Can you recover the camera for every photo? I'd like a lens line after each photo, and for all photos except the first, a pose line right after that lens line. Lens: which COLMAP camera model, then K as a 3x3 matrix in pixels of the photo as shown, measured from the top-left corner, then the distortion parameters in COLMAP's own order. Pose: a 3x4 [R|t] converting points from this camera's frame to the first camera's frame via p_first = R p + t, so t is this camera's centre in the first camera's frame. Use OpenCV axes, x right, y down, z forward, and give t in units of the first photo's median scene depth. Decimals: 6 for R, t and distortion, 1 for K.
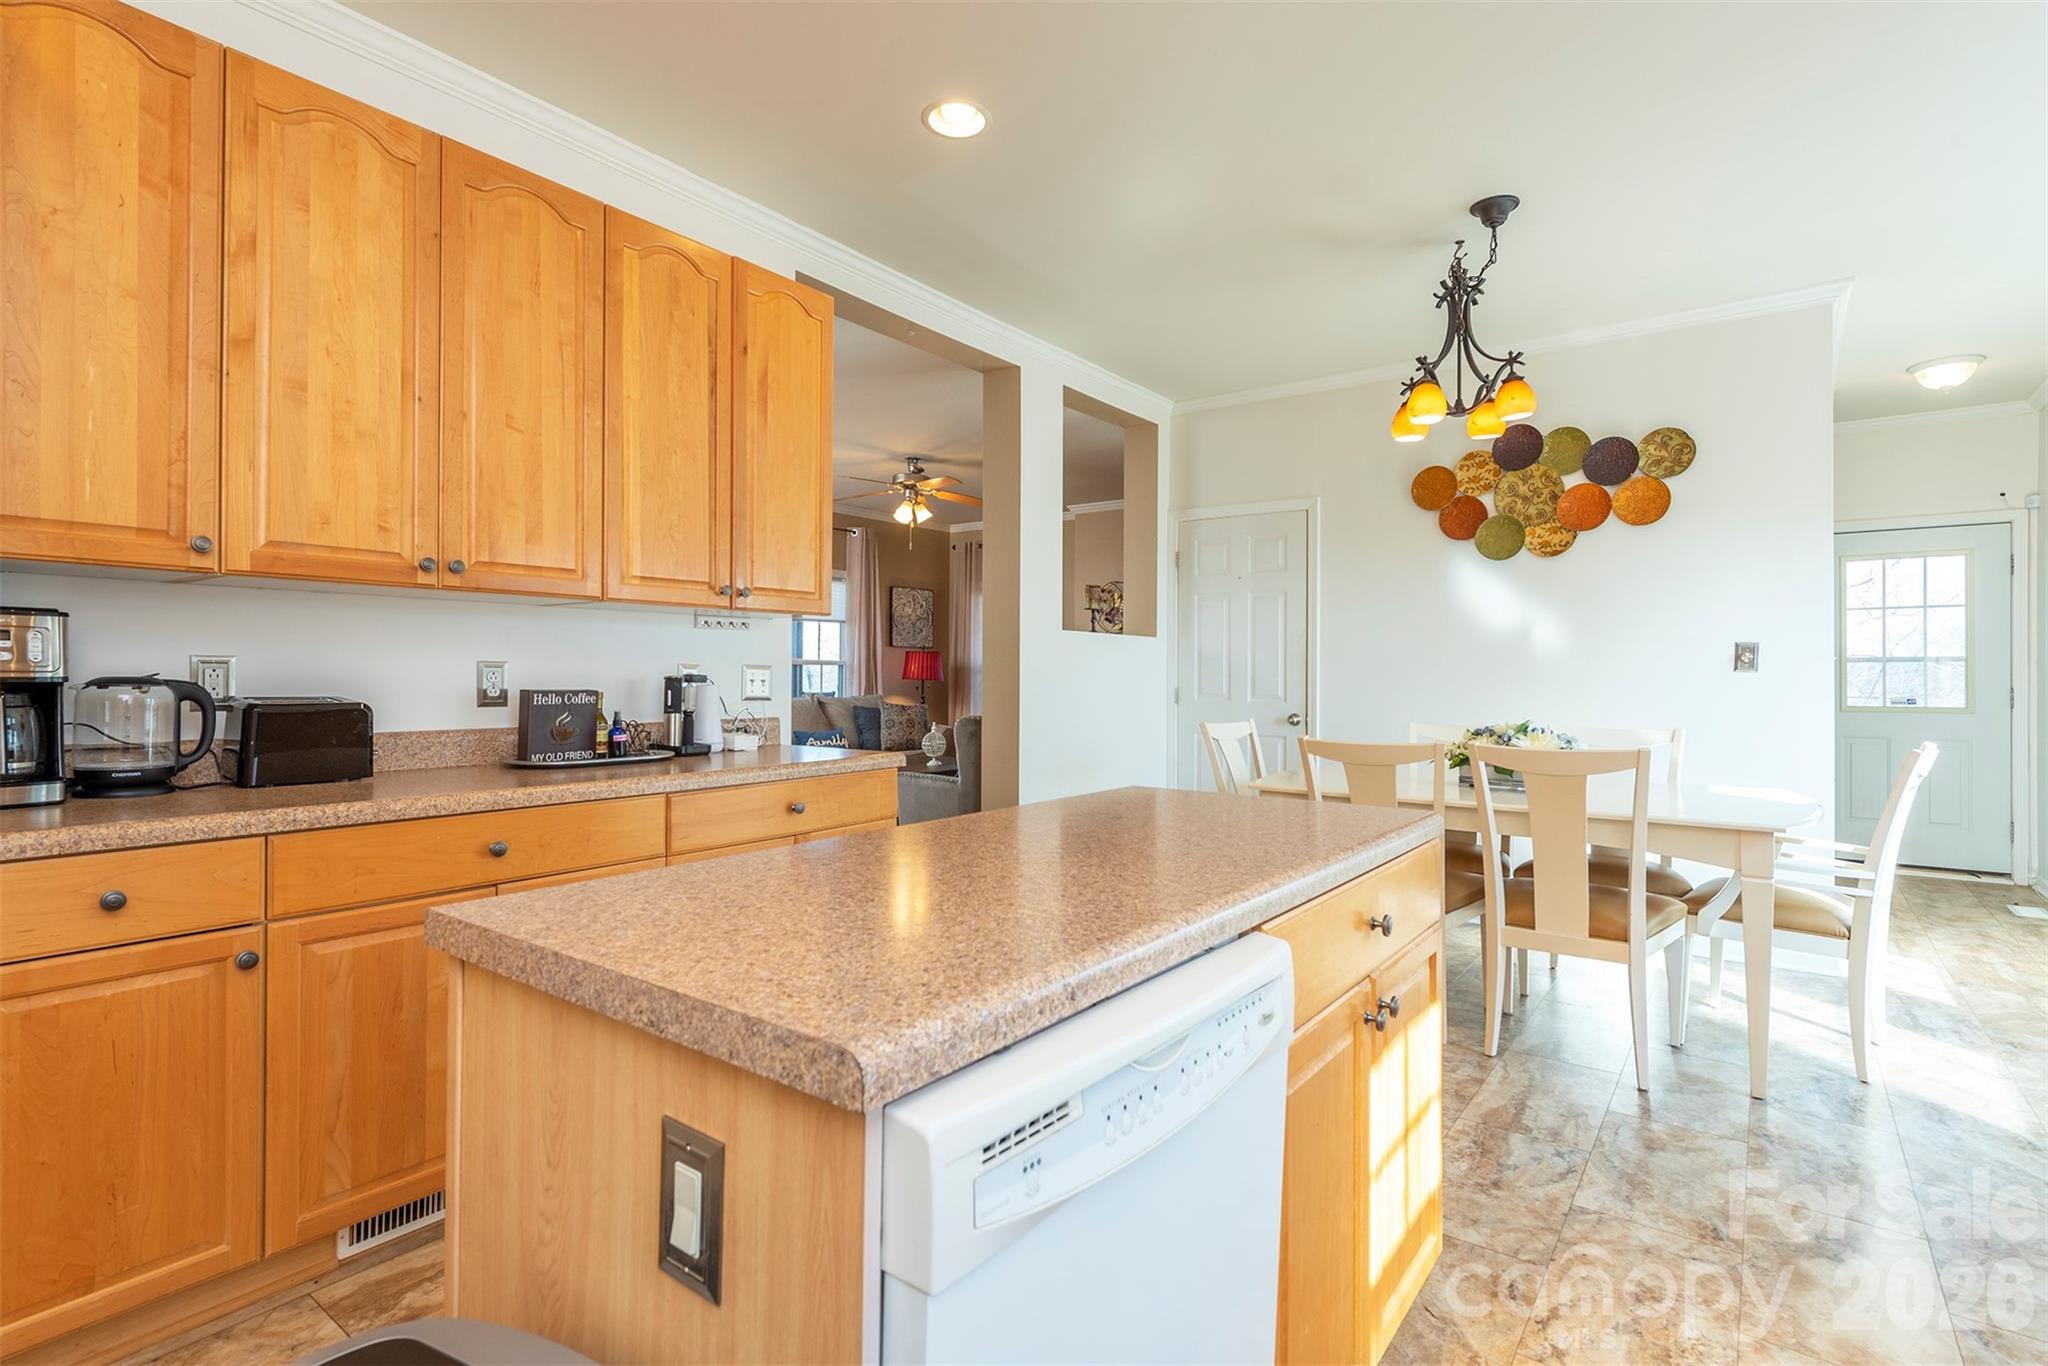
lens RADIAL K [[976.8, 0, 1026.6], [0, 976.8, 669.4], [0, 0, 1]] dist [0.015192, 0.000174]
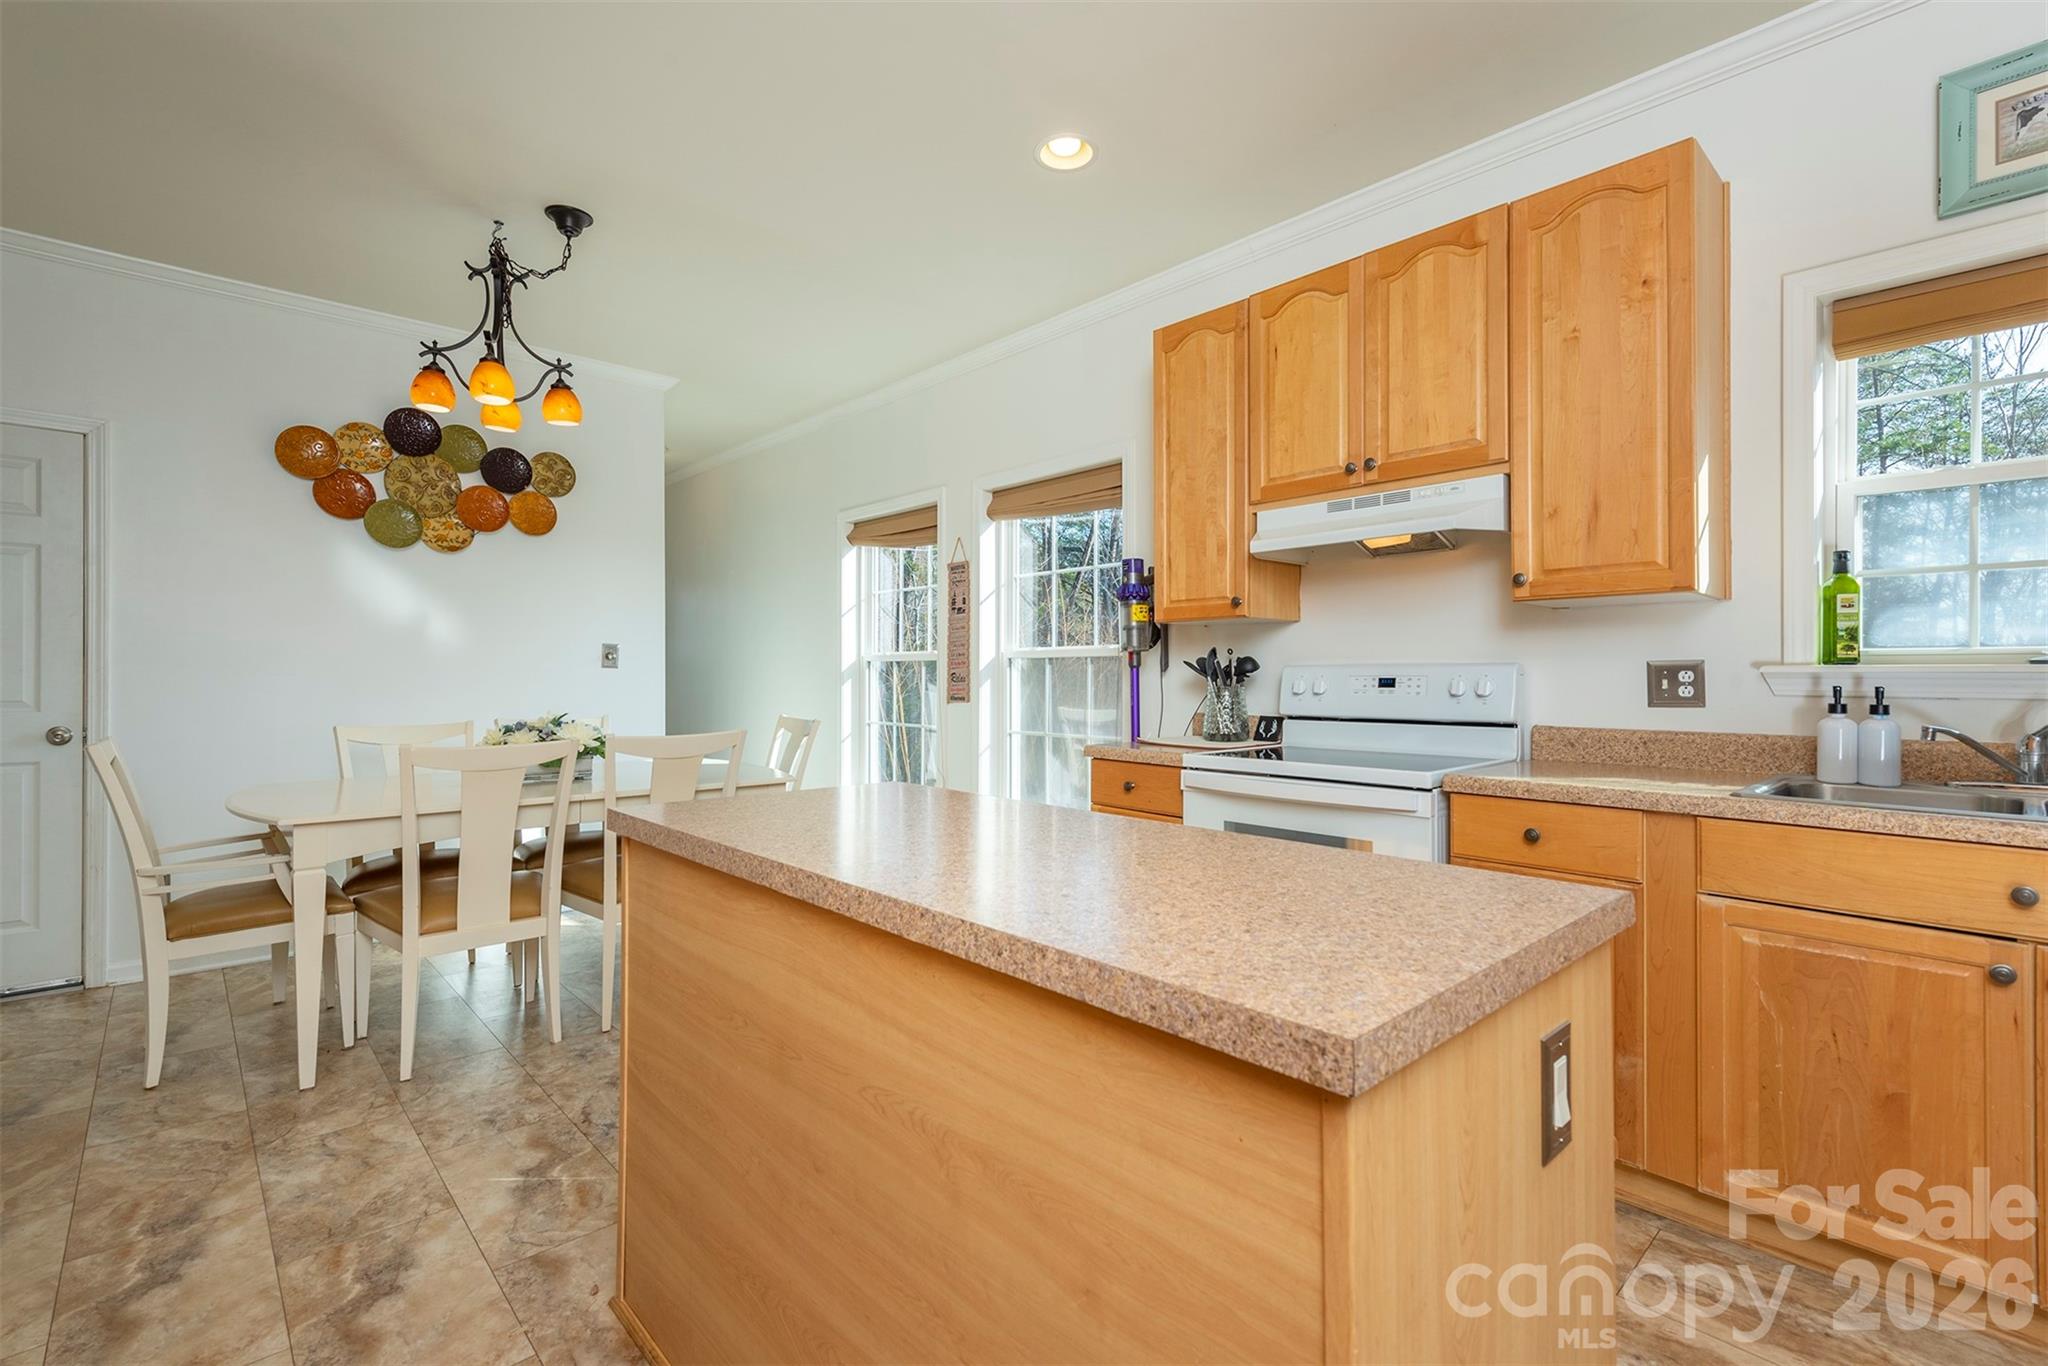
lens RADIAL K [[935.4, 0, 1028.8], [0, 935.4, 672.9], [0, 0, 1]] dist [0.018312, -0.000026]
pose [[0.184499, -0.000625, 0.982832, -0.301962], [-0.006543, 0.999977, 0.001865, 0.002009], [-0.982811, -0.006775, 0.184491, 0.252133]]
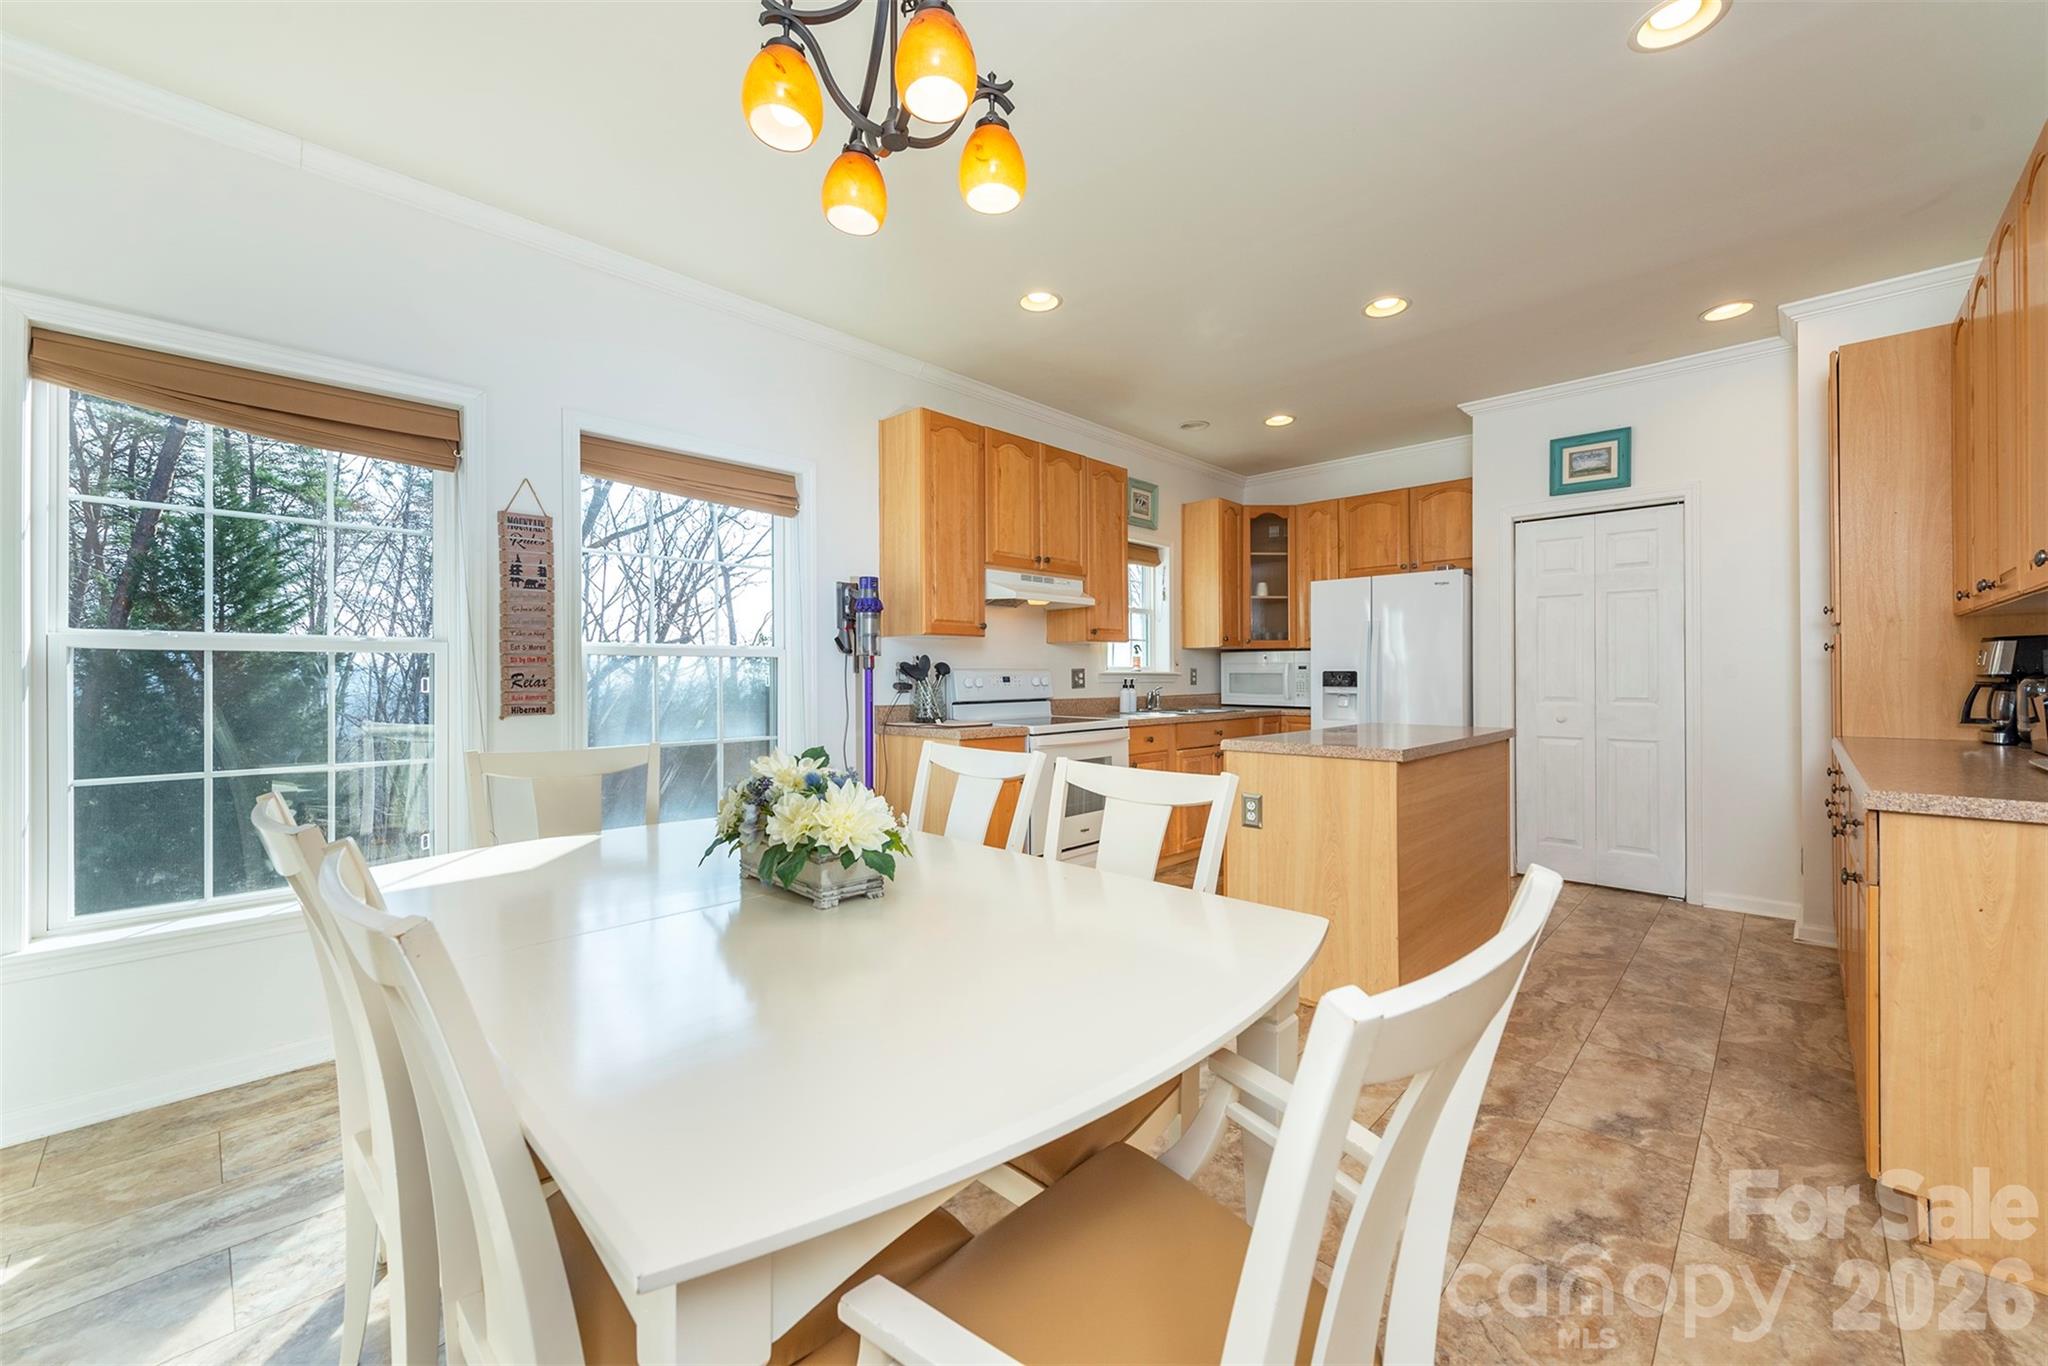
lens RADIAL K [[795.9, 0, 1034.4], [0, 795.9, 674.8], [0, 0, 1]] dist [0.019233, 0.000133]
pose [[-0.993274, -0.004840, 0.115687, 0.264561], [-0.005134, 0.999984, -0.002249, 0.005156], [-0.115674, -0.002827, -0.993283, 1.127422]]
